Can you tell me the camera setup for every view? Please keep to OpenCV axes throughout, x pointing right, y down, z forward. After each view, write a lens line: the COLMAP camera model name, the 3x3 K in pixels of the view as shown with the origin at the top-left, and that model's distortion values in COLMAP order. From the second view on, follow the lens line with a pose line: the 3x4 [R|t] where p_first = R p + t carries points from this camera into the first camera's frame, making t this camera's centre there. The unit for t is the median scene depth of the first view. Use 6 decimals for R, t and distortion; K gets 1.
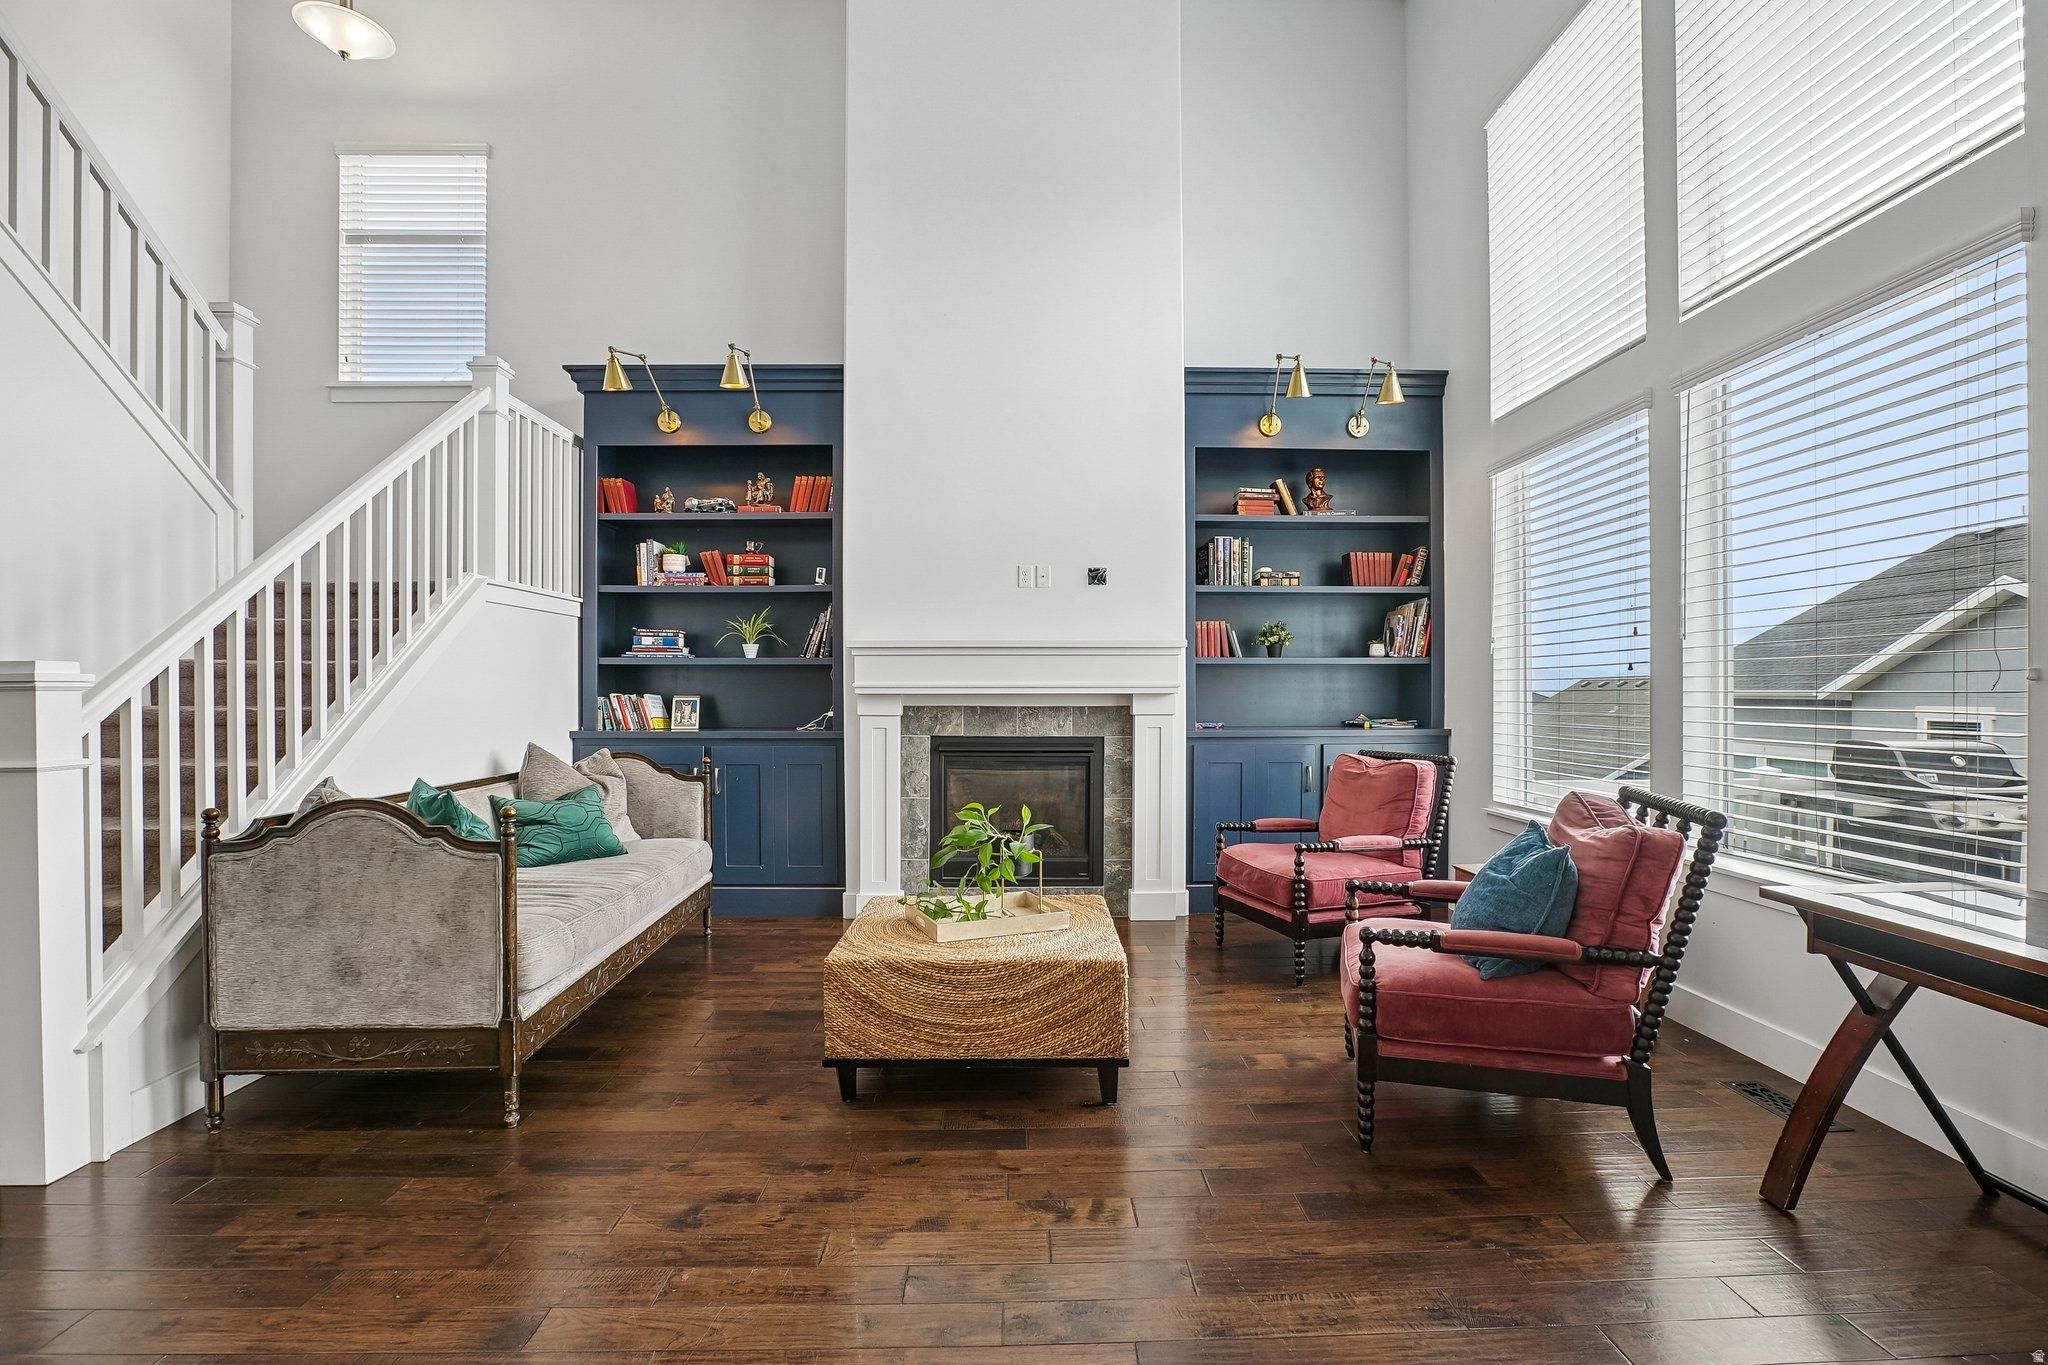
lens RADIAL K [[943.7, 0, 1032.6], [0, 943.7, 690.0], [0, 0, 1]] dist [-0.024434, 0.007015]
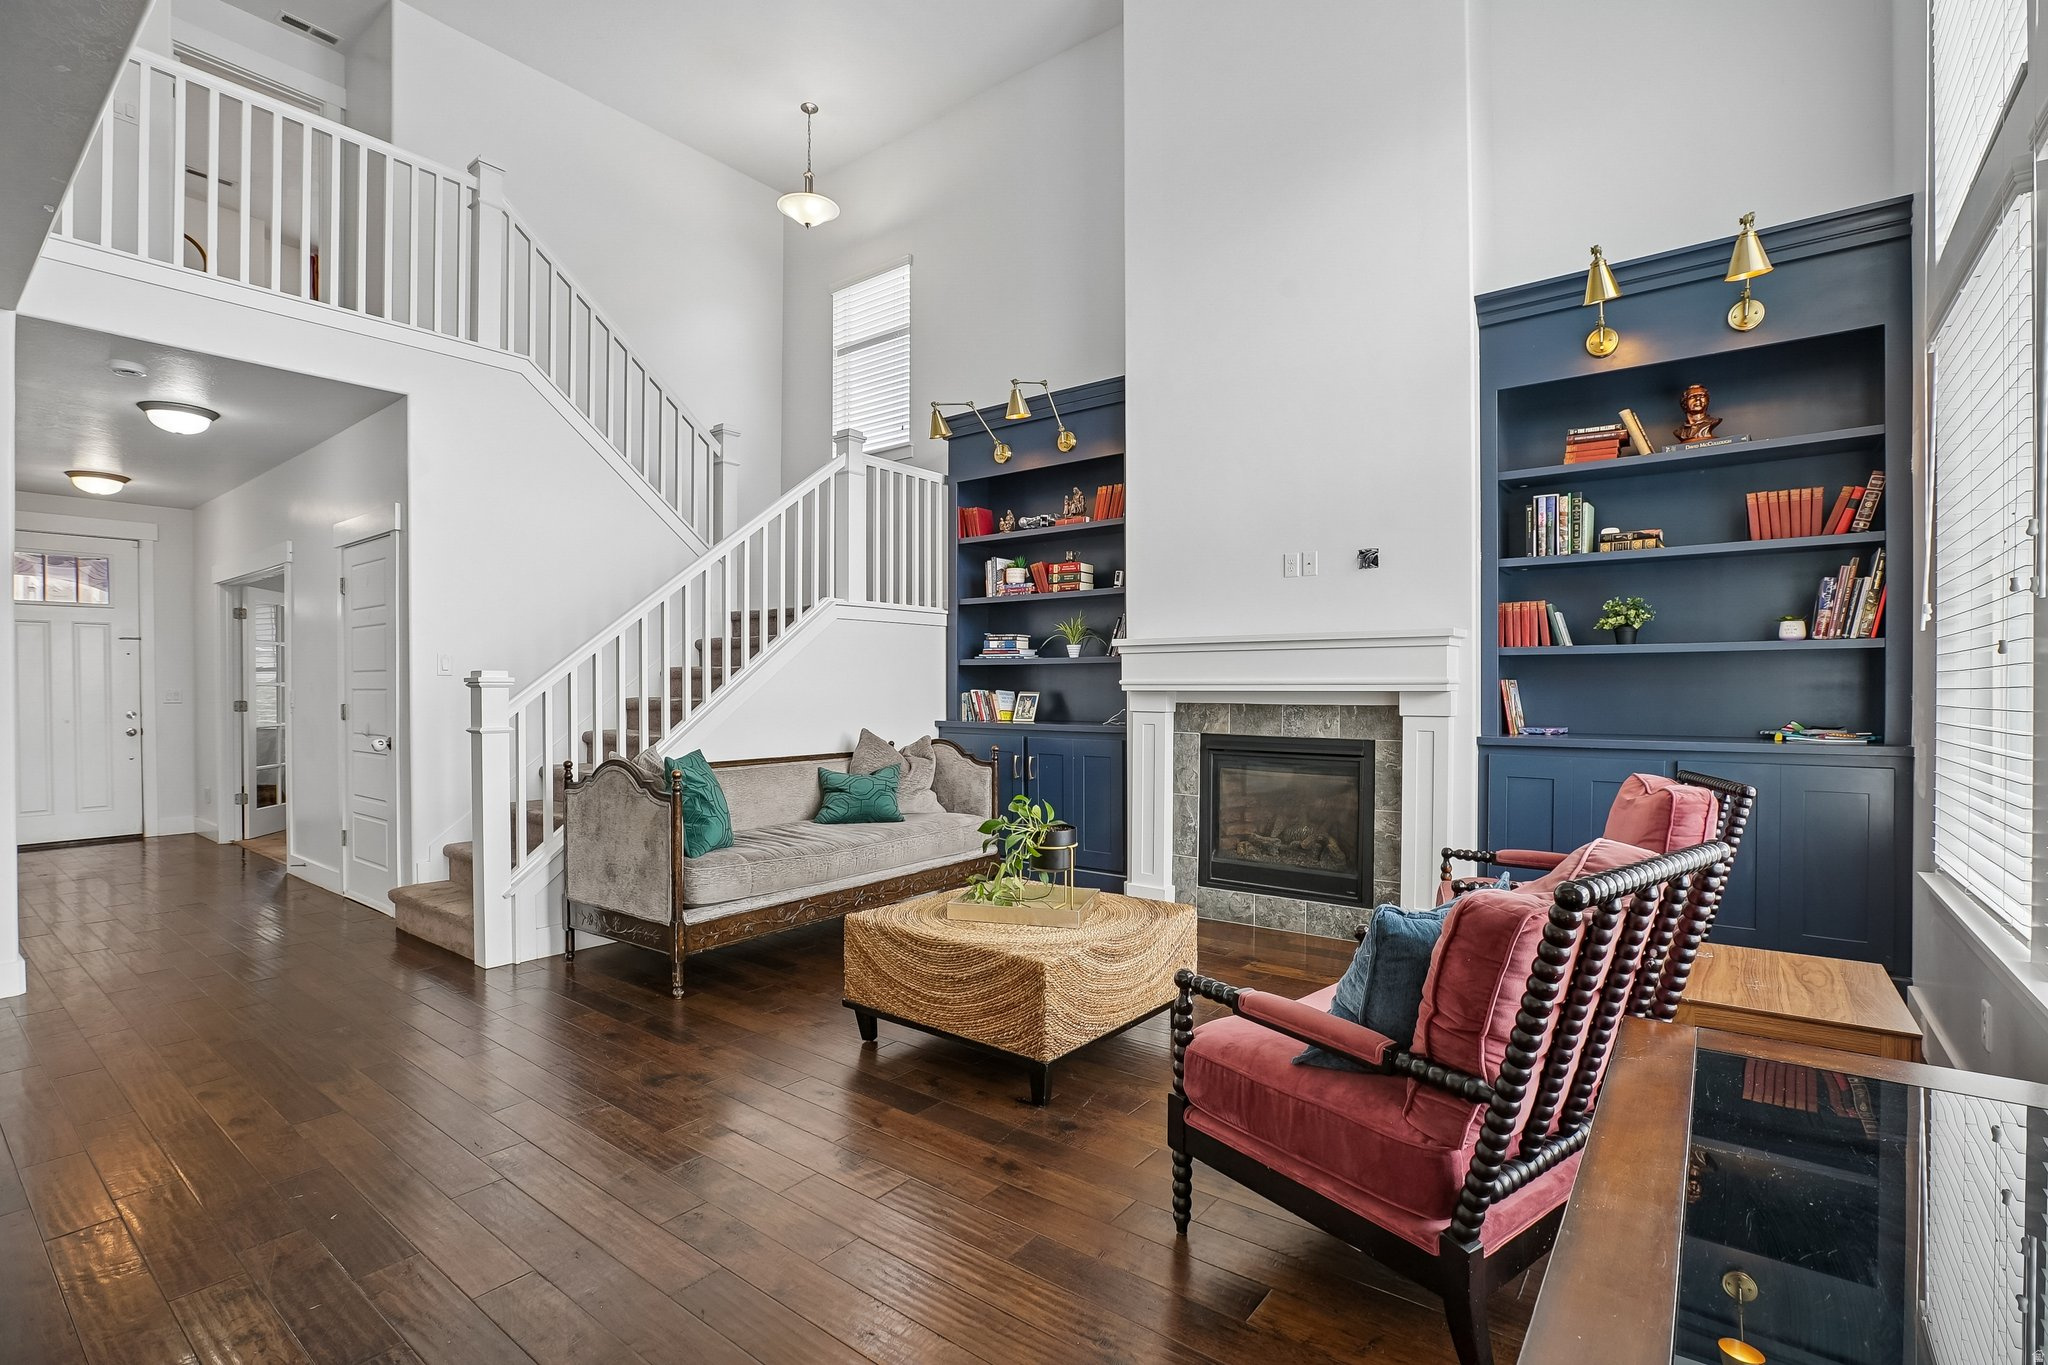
lens RADIAL K [[943.7, 0, 1023.2], [0, 943.7, 681.5], [0, 0, 1]] dist [-0.024434, 0.007015]
pose [[0.779929, -0.001783, -0.625865, 0.364269], [-0.000248, 0.999995, -0.003158, -0.002359], [0.625868, 0.002618, 0.779925, 0.111715]]
